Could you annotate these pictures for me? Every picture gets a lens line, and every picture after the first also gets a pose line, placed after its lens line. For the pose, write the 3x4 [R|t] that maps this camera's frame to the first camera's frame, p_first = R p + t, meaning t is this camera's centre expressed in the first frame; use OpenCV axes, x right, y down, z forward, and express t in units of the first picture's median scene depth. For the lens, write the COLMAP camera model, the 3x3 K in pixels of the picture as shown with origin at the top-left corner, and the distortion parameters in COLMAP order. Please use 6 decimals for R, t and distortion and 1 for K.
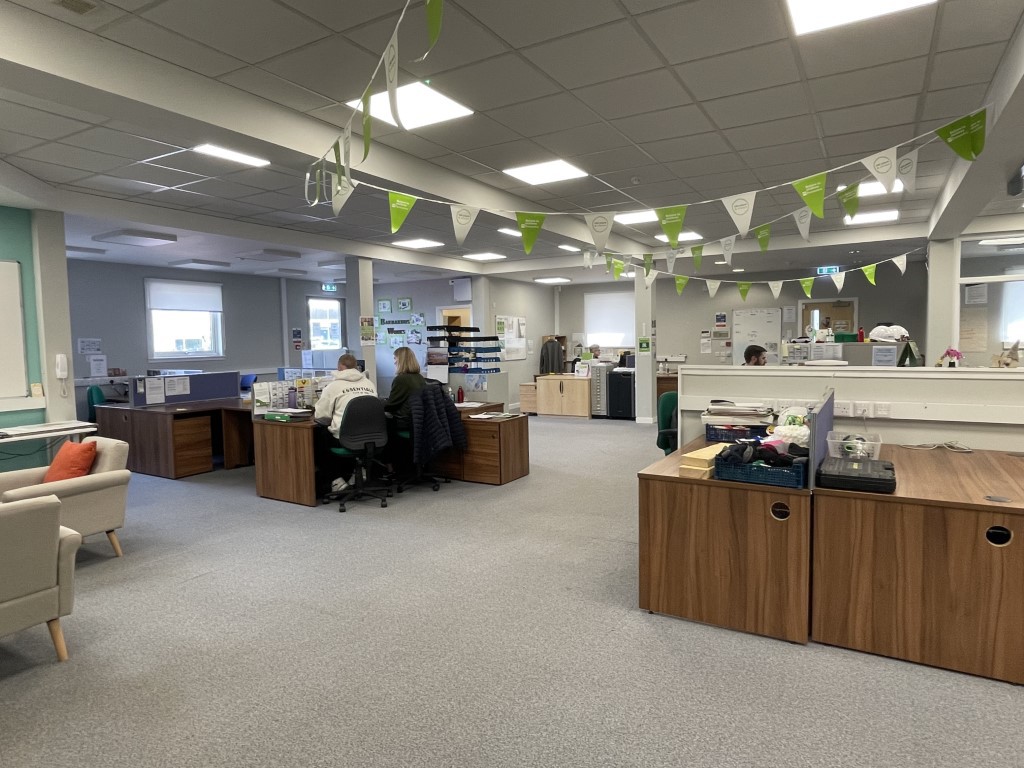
lens RADIAL K [[627.1, 0, 512.0], [0, 627.1, 384.0], [0, 0, 1]] dist [-0.006709, -0.000606]
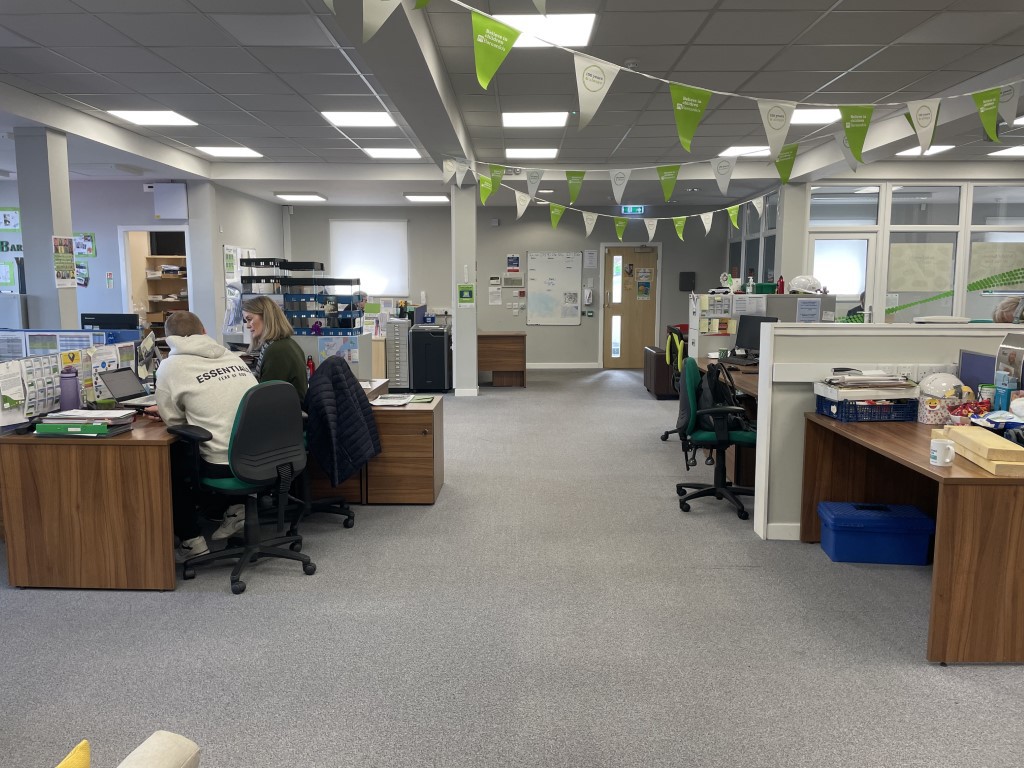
lens RADIAL K [[771.4, 0, 512.0], [0, 771.4, 384.0], [0, 0, 1]] dist [0.104079, -0.143327]
pose [[0.866491, -0.045804, 0.497087, -0.298903], [0.017971, 0.997998, 0.060633, -0.012256], [-0.498869, -0.043605, 0.865580, 0.214325]]
